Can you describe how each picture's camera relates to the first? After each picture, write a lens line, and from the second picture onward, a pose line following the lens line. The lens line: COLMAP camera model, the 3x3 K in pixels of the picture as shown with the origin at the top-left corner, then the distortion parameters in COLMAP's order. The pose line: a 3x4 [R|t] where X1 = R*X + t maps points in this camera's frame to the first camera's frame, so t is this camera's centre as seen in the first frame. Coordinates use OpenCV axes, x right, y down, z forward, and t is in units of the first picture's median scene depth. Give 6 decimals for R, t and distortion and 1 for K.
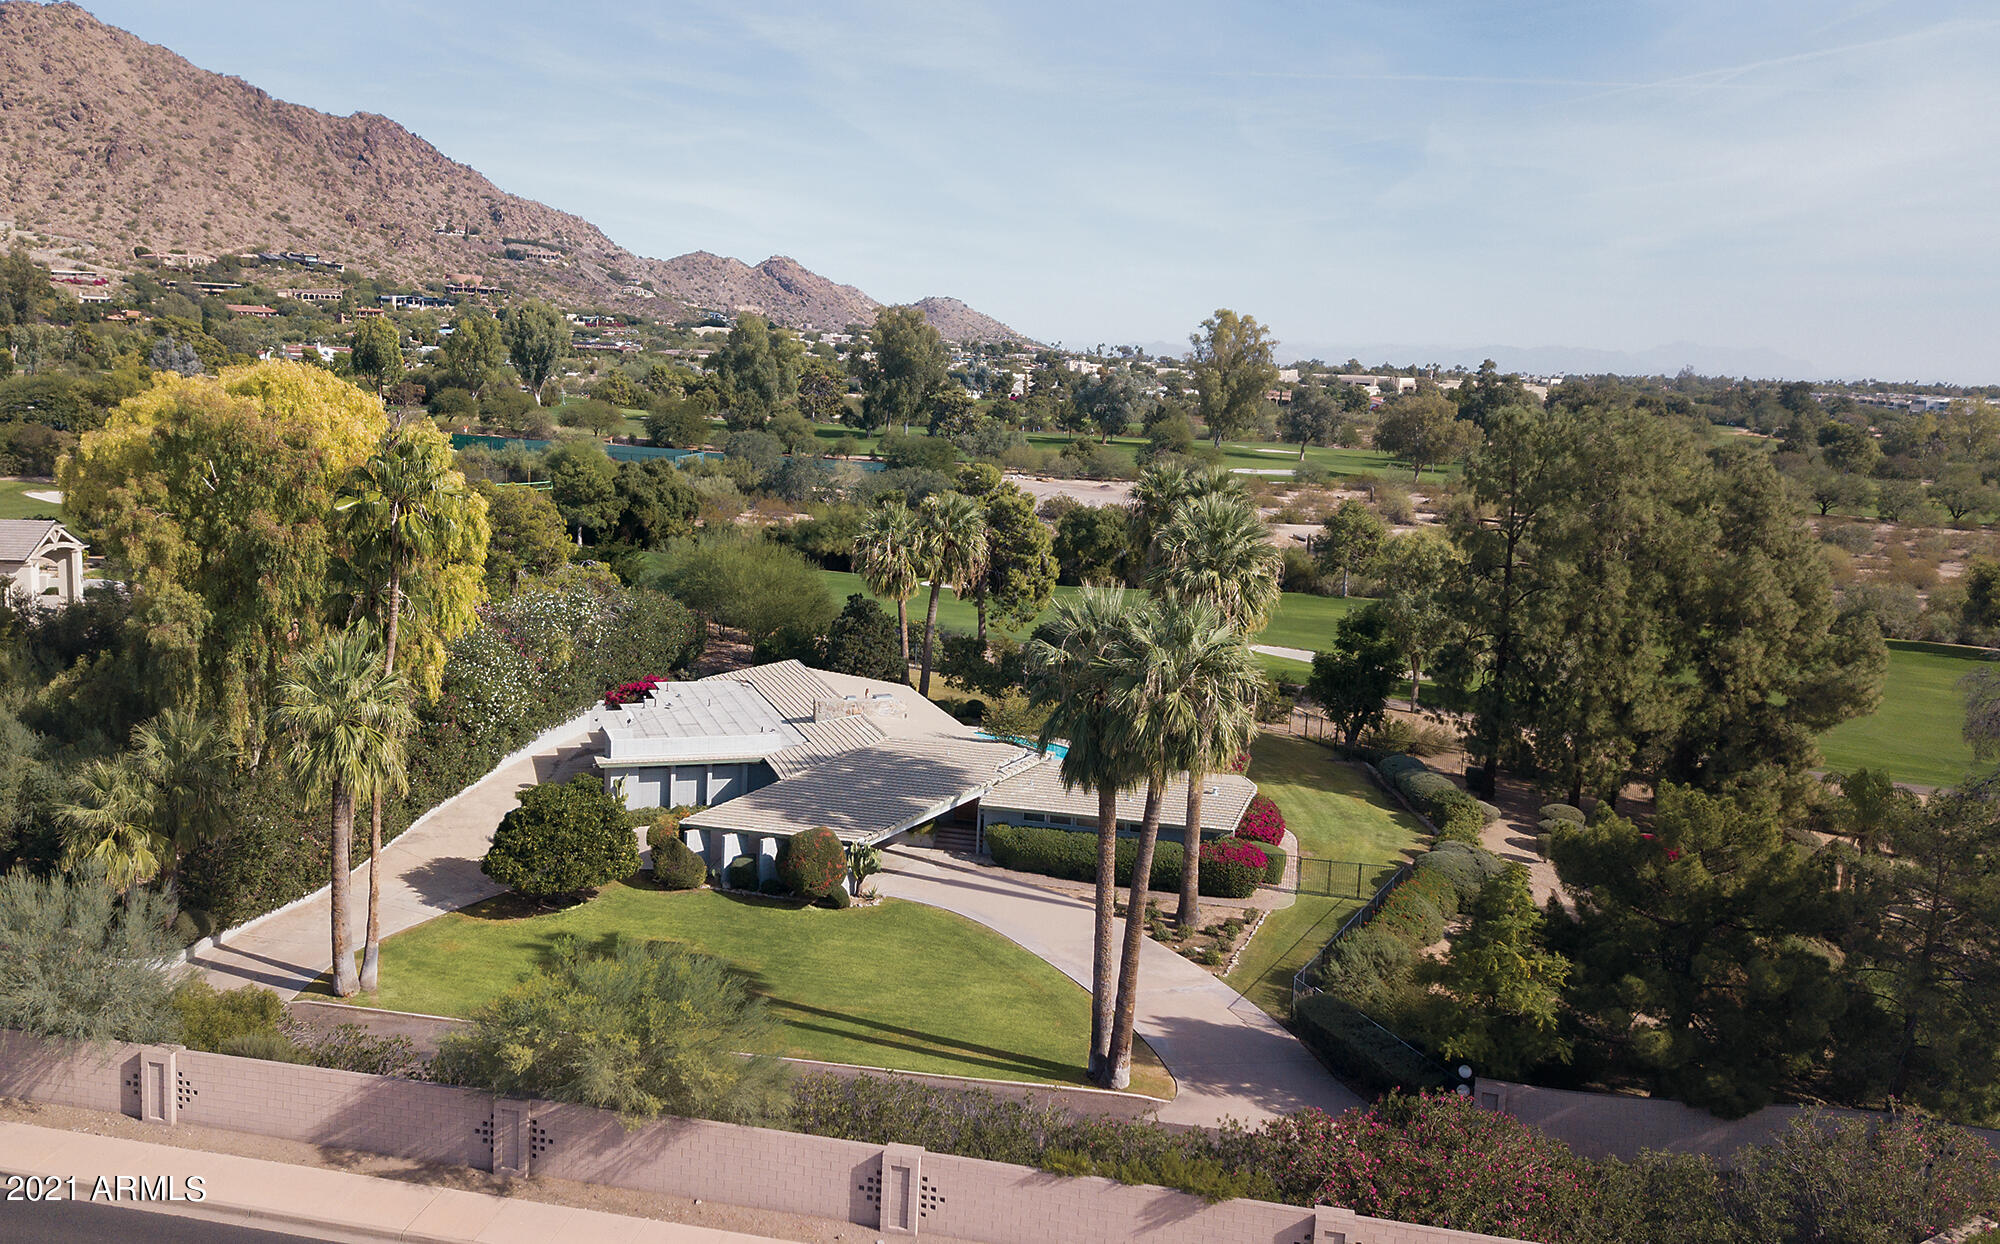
lens RADIAL K [[1910.0, 0, 987.3], [0, 1910.0, 624.3], [0, 0, 1]] dist [0.058388, 0.000000]
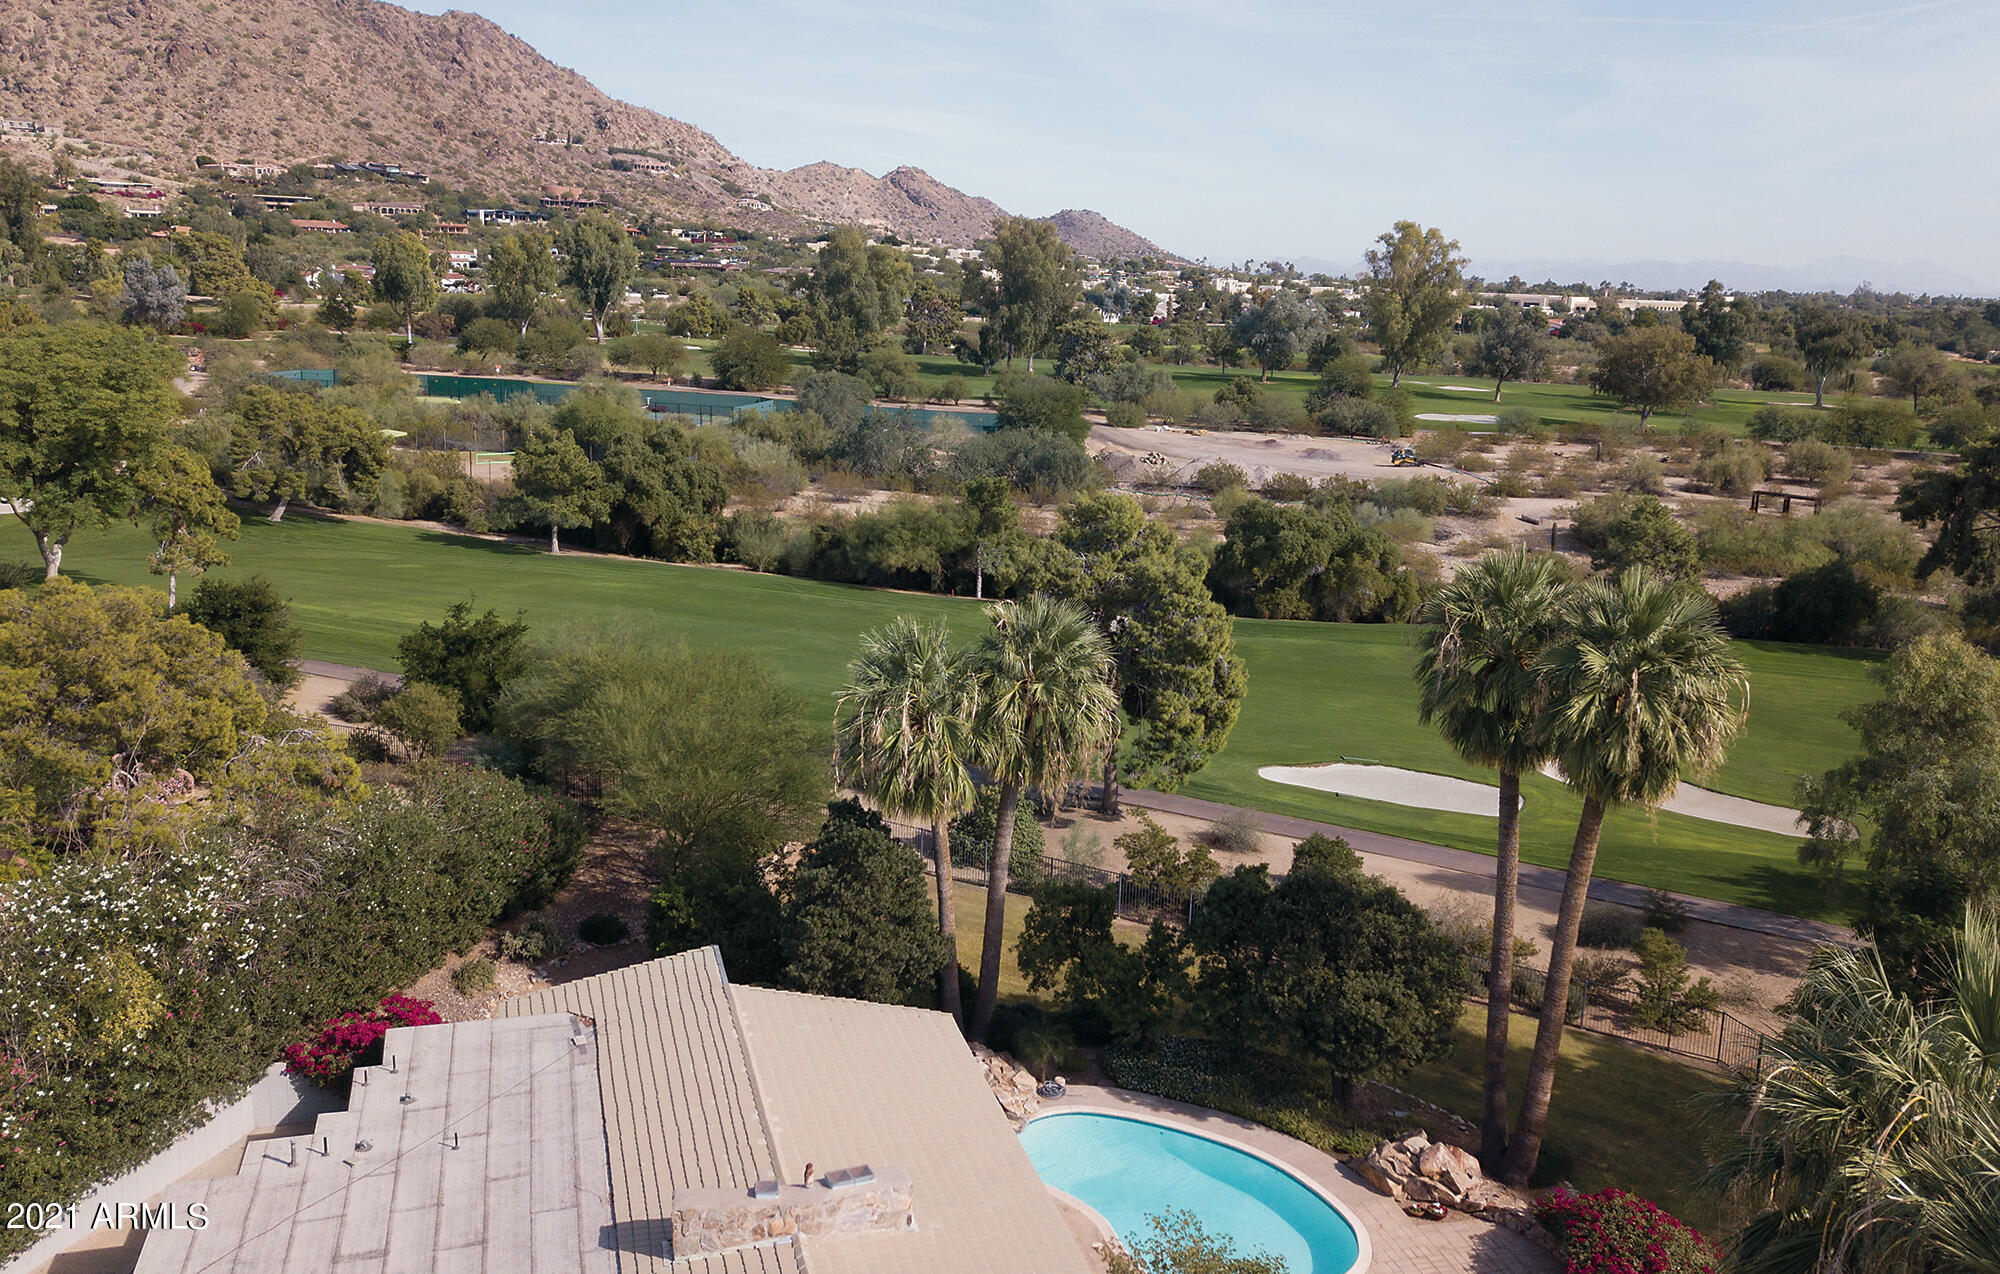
lens RADIAL K [[1771.1, 0, 1121.7], [0, 1771.1, 600.6], [0, 0, 1]] dist [0.014942, 0.044648]
pose [[0.999991, -0.000824, -0.004162, 0.001268], [0.001015, 0.998942, 0.045970, -0.032366], [0.004120, -0.045974, 0.998934, 0.204347]]
